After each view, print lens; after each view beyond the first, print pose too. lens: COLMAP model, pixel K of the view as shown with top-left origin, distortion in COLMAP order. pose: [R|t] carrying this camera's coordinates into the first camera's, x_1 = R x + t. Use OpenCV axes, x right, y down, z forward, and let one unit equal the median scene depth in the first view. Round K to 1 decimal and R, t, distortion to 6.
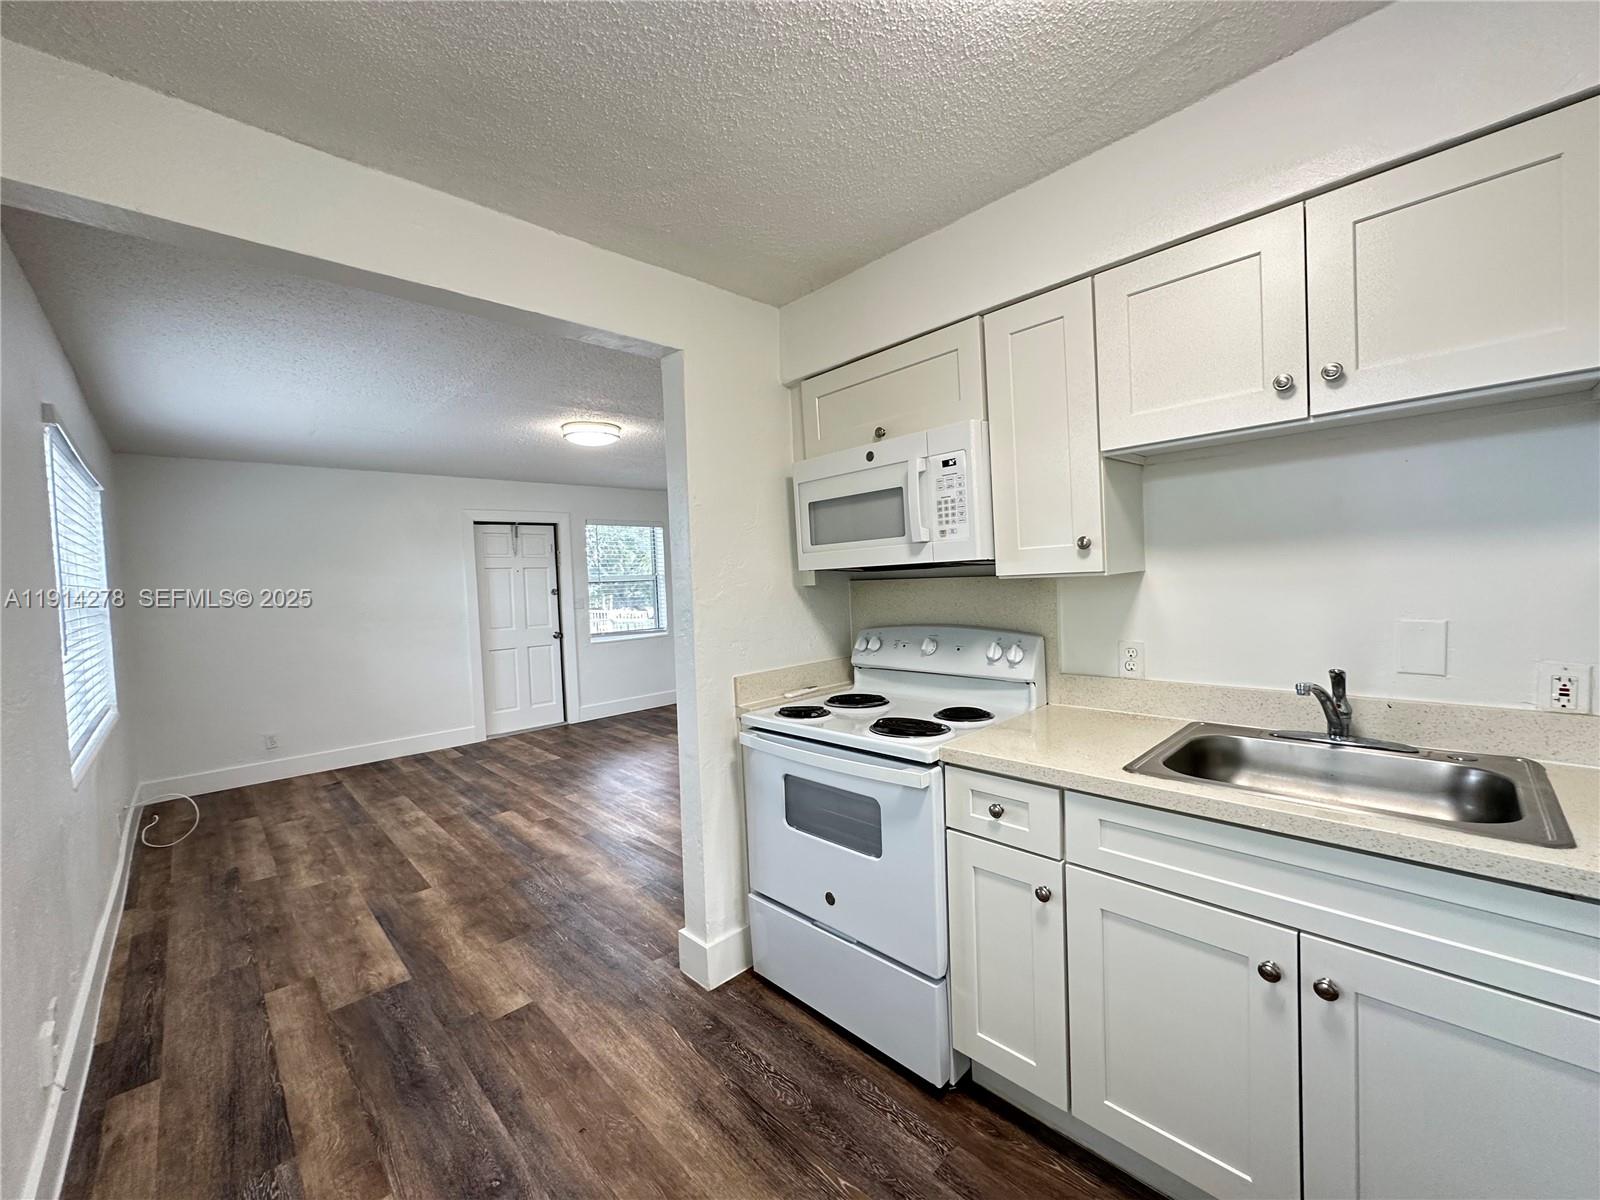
lens RADIAL K [[637.0, 0, 799.5], [0, 637.0, 599.6], [0, 0, 1]] dist [-0.001656, 0.000097]
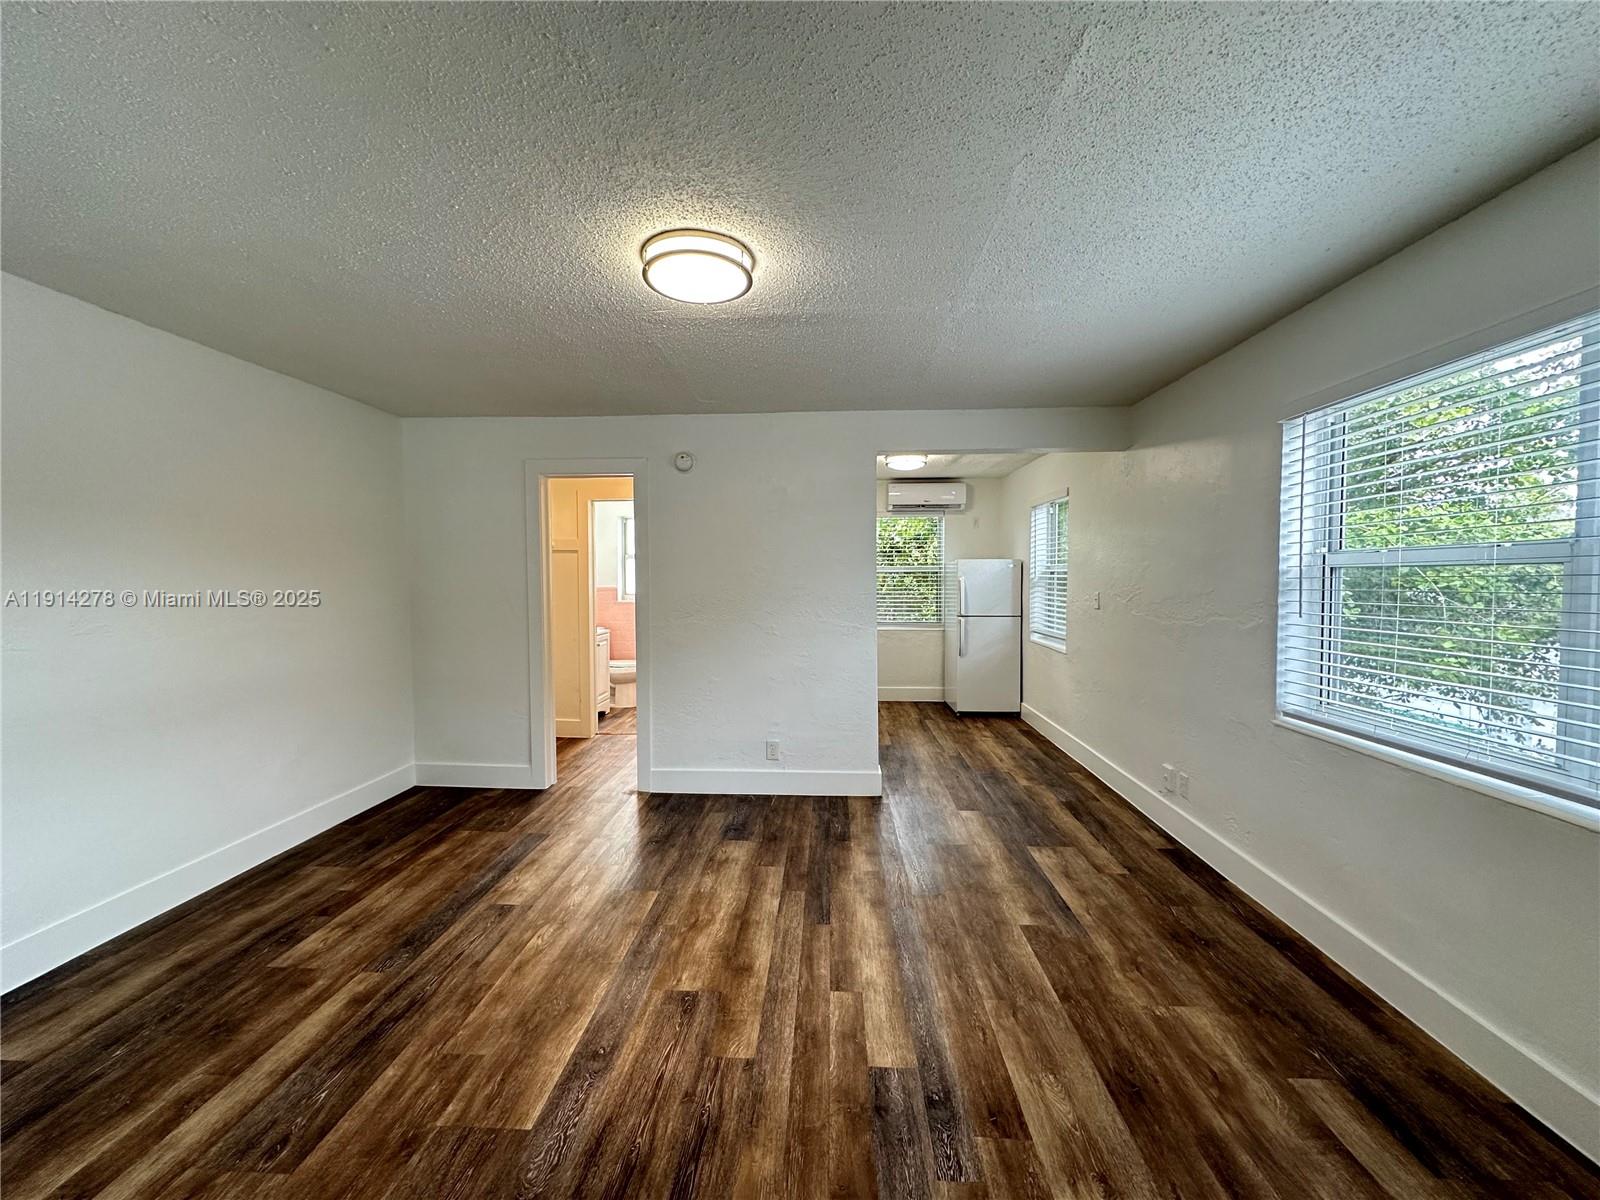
lens RADIAL K [[637.0, 0, 799.5], [0, 637.0, 599.6], [0, 0, 1]] dist [-0.001656, 0.000097]
pose [[-0.681779, 0.015503, 0.731394, -0.762511], [0.057068, 0.997856, 0.032045, -0.016707], [-0.729329, 0.063587, -0.681202, 1.337314]]
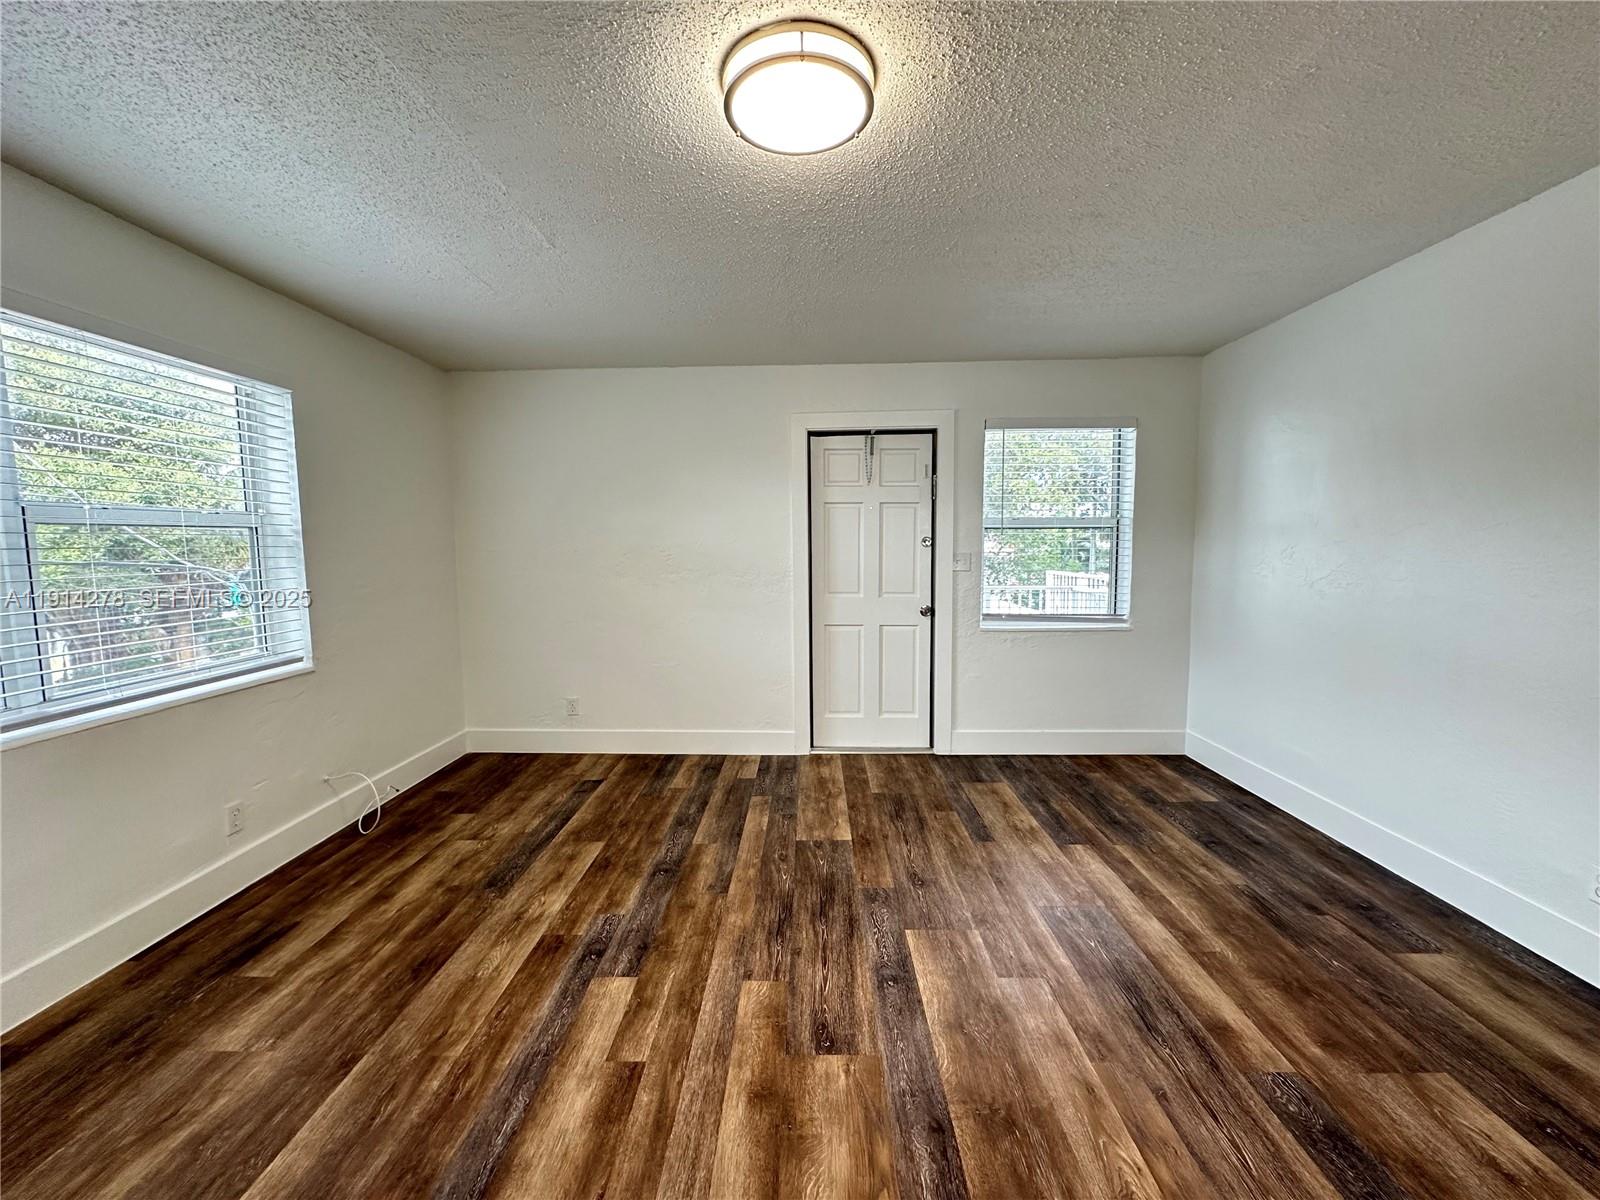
lens RADIAL K [[637.0, 0, 799.5], [0, 637.0, 599.6], [0, 0, 1]] dist [-0.001656, 0.000097]
pose [[0.704922, 0.095128, -0.702877, -0.046627], [-0.045069, 0.994970, 0.089460, -0.009683], [0.707851, -0.031385, 0.705664, 0.759214]]
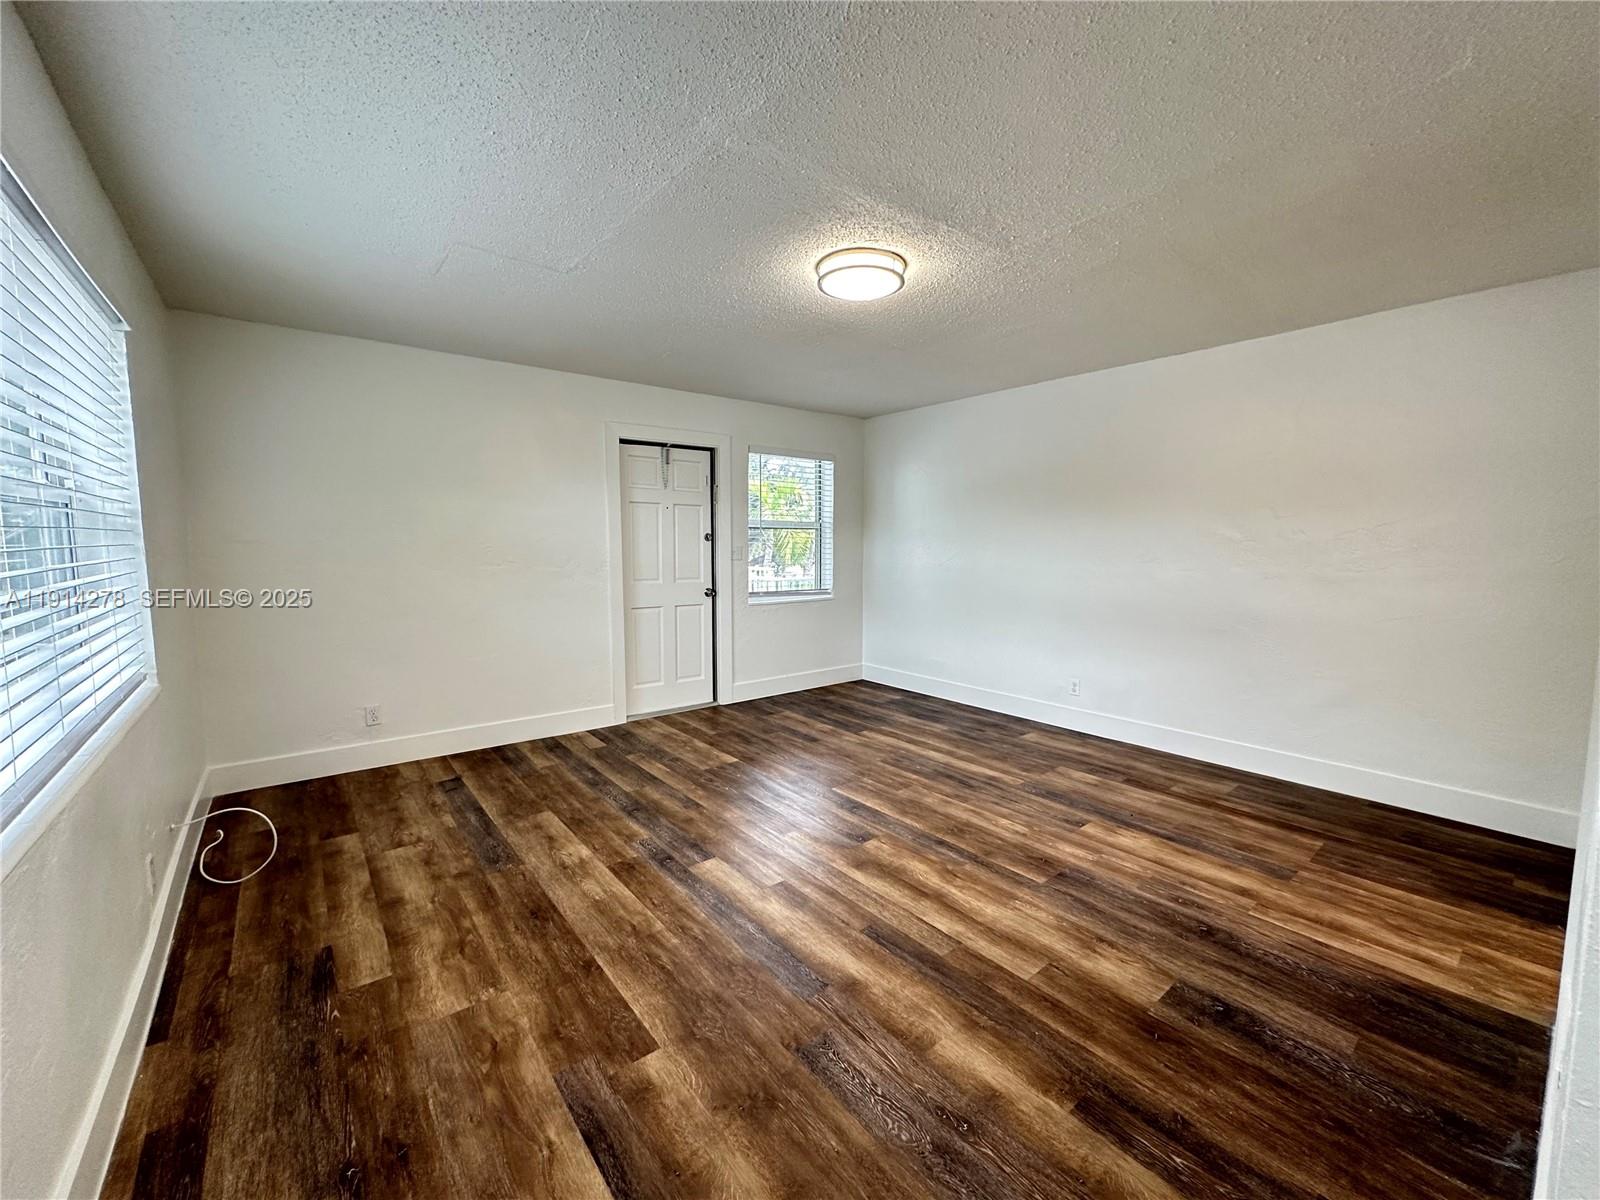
lens RADIAL K [[637.0, 0, 799.5], [0, 637.0, 599.6], [0, 0, 1]] dist [-0.001656, 0.000097]
pose [[0.995044, 0.049822, -0.086055, -0.326490], [-0.044745, 0.997198, 0.059951, 0.020205], [0.088801, -0.055804, 0.994485, 0.367768]]
